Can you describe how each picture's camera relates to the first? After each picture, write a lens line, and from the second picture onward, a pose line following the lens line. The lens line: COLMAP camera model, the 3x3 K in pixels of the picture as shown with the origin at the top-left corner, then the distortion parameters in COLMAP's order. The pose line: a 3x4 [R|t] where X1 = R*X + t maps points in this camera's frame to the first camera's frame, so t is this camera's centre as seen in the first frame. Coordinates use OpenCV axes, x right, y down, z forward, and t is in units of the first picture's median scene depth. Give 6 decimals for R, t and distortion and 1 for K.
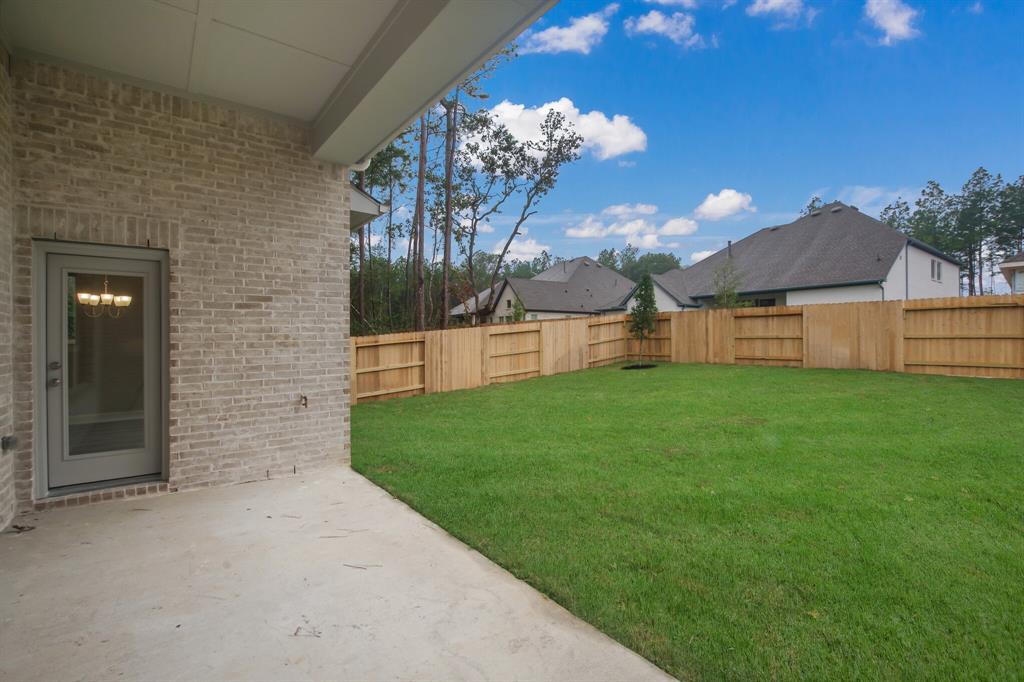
lens RADIAL K [[456.9, 0, 533.1], [0, 456.9, 341.7], [0, 0, 1]] dist [-0.001857, -0.000061]
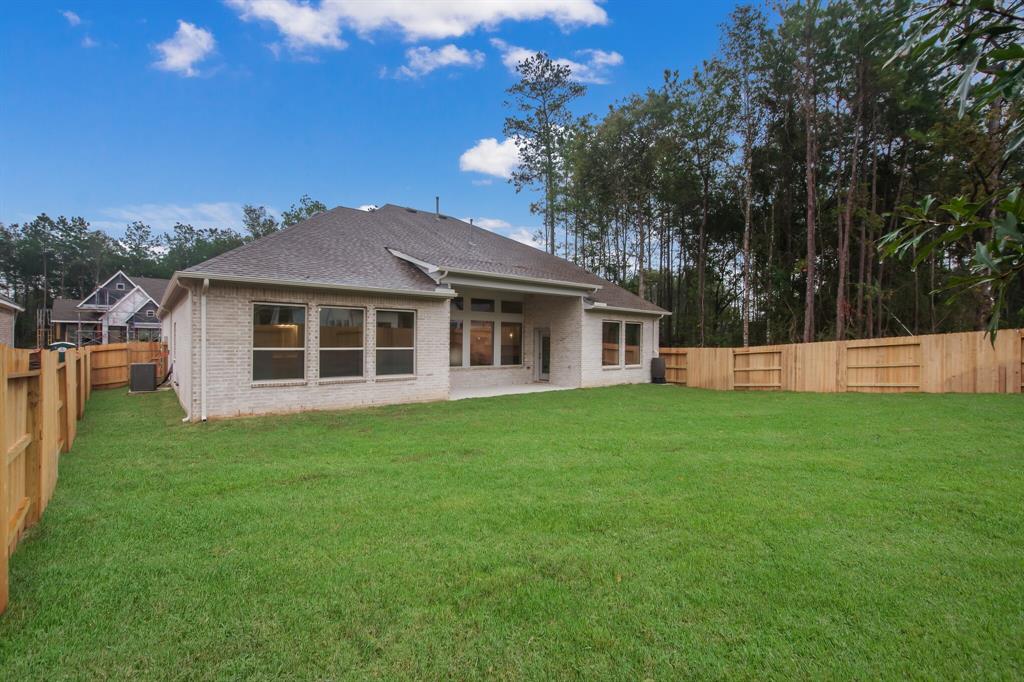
lens RADIAL K [[456.9, 0, 510.9], [0, 456.9, 345.6], [0, 0, 1]] dist [-0.025279, 0.001814]
pose [[0.029634, 0.020869, -0.999343, 1.001619], [-0.001961, 0.999781, 0.020820, -0.042520], [0.999559, 0.001343, 0.029668, 0.143341]]
